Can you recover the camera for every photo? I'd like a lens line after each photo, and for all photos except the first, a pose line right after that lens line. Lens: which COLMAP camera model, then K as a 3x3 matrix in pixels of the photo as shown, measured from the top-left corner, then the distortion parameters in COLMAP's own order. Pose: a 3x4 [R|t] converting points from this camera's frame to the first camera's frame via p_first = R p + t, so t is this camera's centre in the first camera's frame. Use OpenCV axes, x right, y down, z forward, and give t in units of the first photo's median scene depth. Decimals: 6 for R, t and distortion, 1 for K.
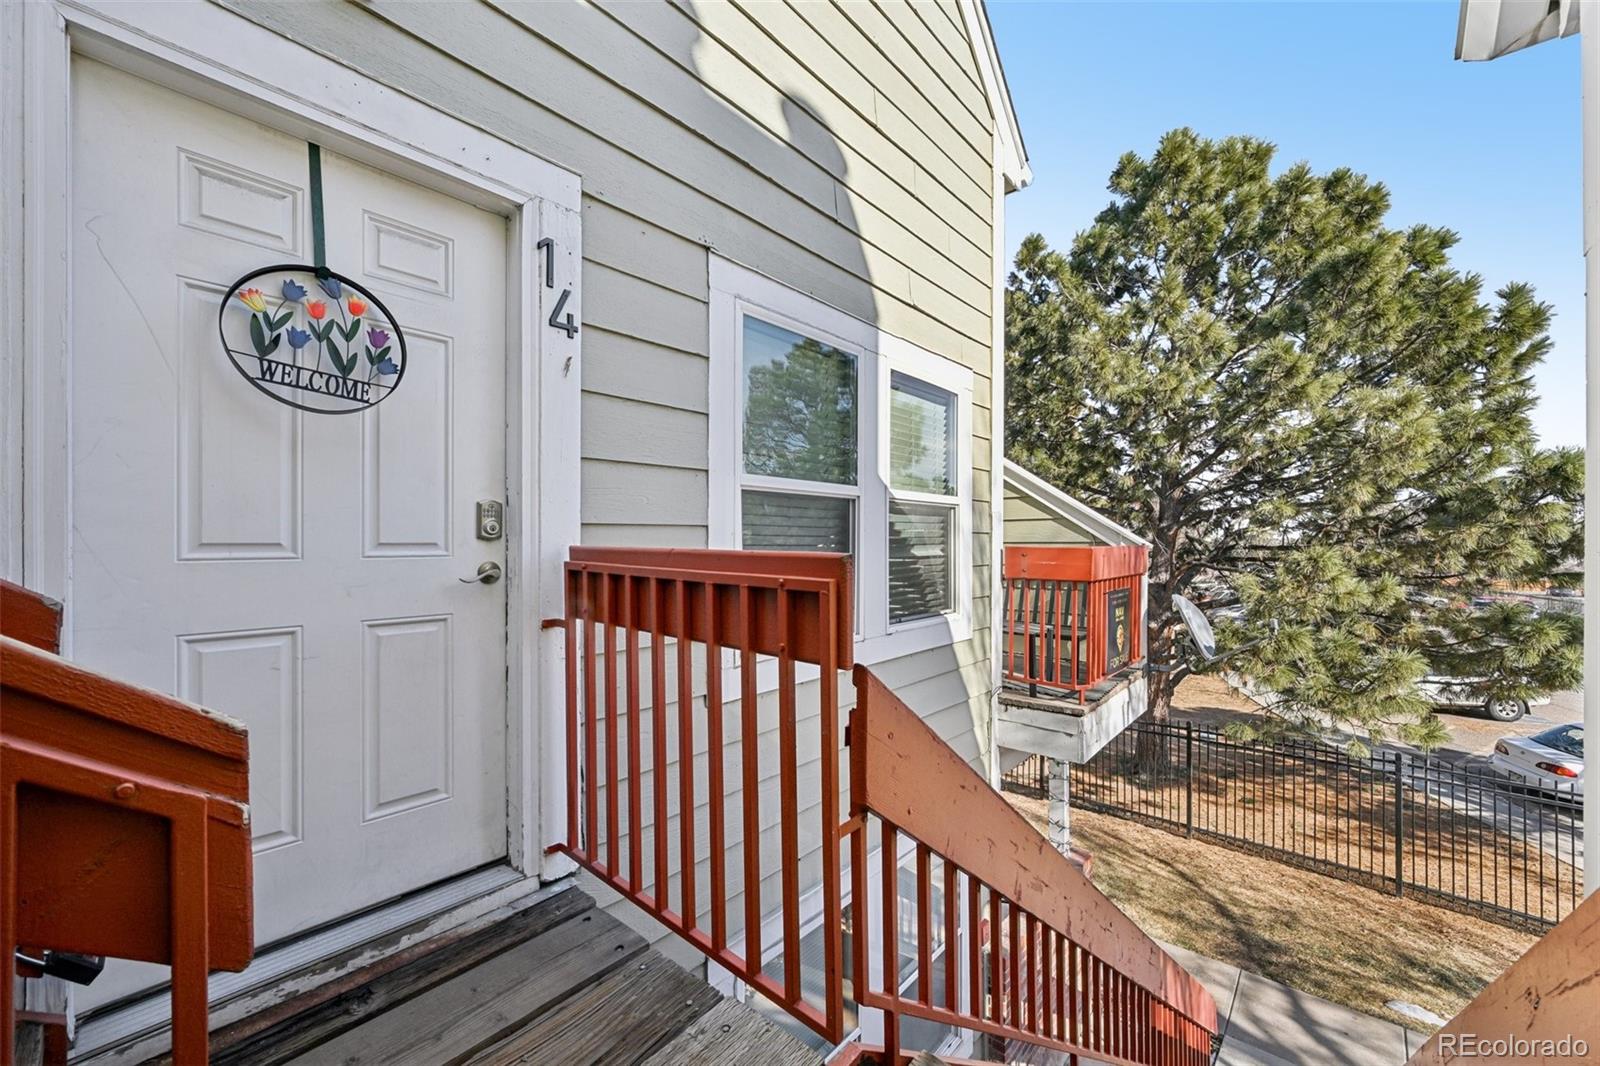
lens RADIAL K [[626.1, 0, 805.0], [0, 626.1, 543.3], [0, 0, 1]] dist [-0.001398, 0.000262]
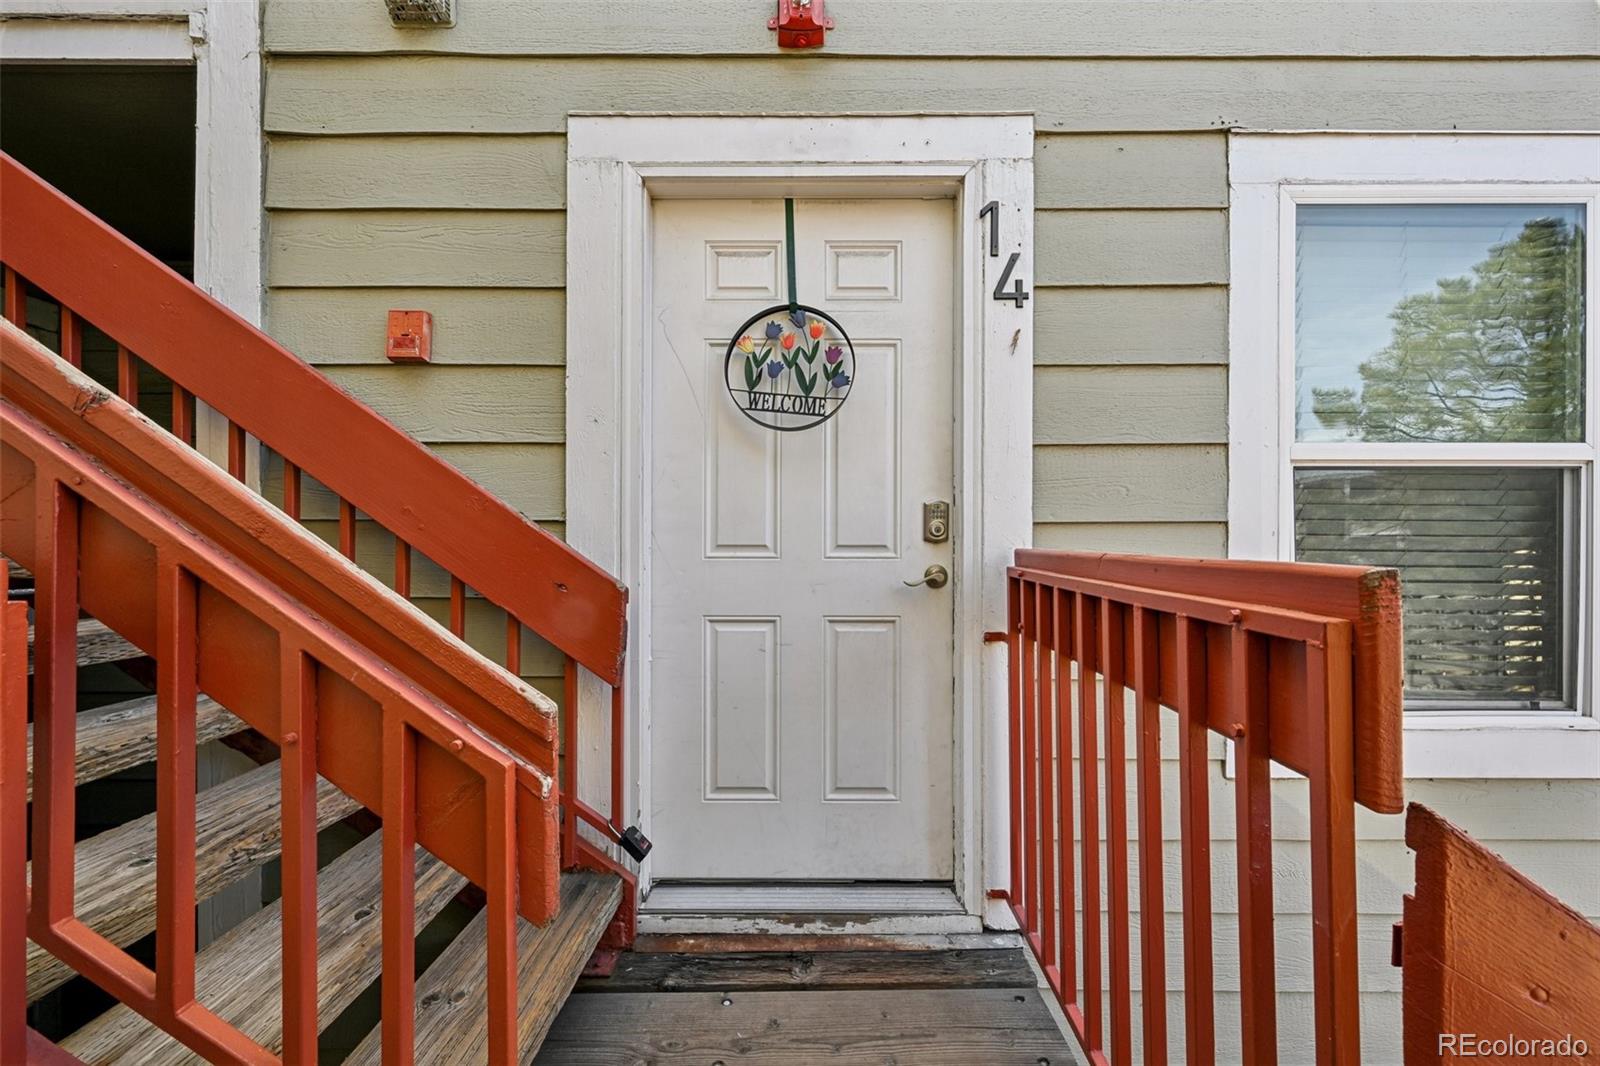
lens RADIAL K [[626.1, 0, 805.0], [0, 626.1, 543.3], [0, 0, 1]] dist [-0.001398, 0.000262]
pose [[0.653464, -0.000271, -0.756958, 0.098488], [-0.003666, 0.999987, -0.003523, 0.000635], [0.756949, 0.005078, 0.653454, 0.250820]]
